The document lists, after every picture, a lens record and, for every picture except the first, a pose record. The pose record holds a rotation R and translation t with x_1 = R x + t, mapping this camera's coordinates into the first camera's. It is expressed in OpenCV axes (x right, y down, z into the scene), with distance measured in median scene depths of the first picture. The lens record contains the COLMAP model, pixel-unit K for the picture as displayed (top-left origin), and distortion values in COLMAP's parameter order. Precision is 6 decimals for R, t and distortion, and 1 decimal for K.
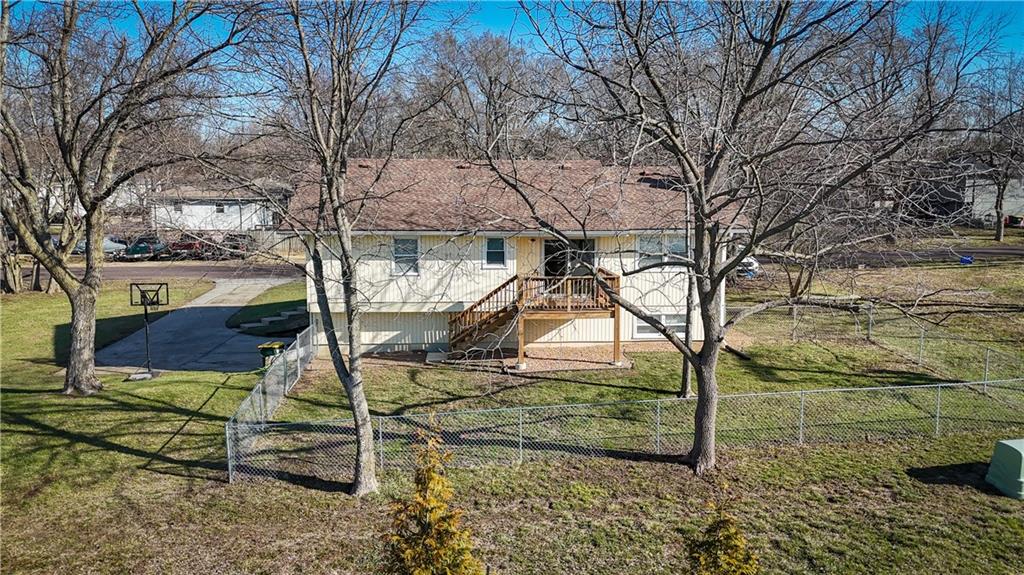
lens RADIAL K [[755.6, 0, 511.8], [0, 755.6, 285.1], [0, 0, 1]] dist [0.028611, -0.016595]
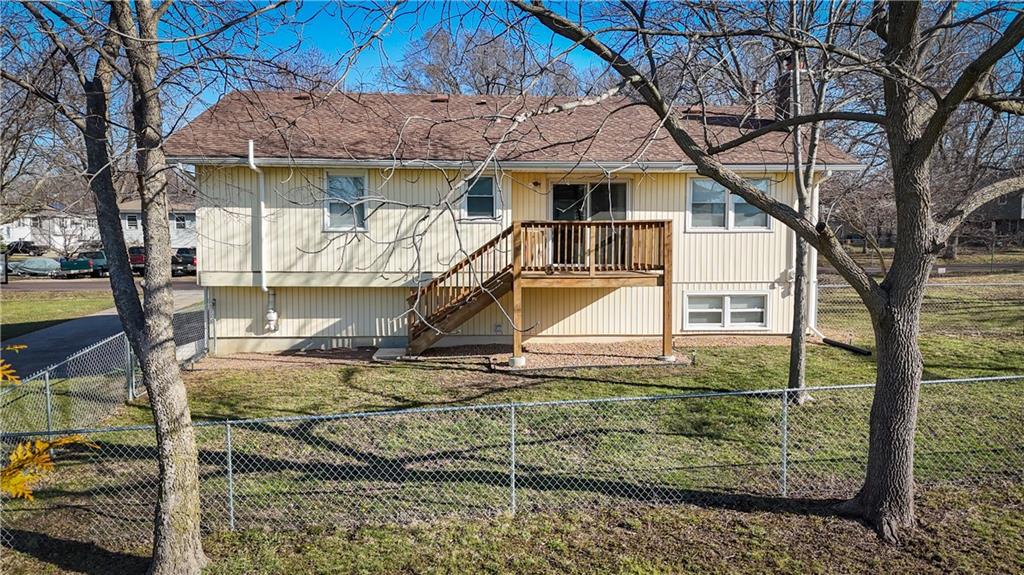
lens RADIAL K [[755.6, 0, 511.6], [0, 755.6, 290.2], [0, 0, 1]] dist [0.028611, -0.016595]
pose [[0.999994, -0.000314, -0.003338, 0.009814], [0.000112, 0.998179, -0.060319, 0.090781], [0.003350, 0.060318, 0.998174, 0.381974]]
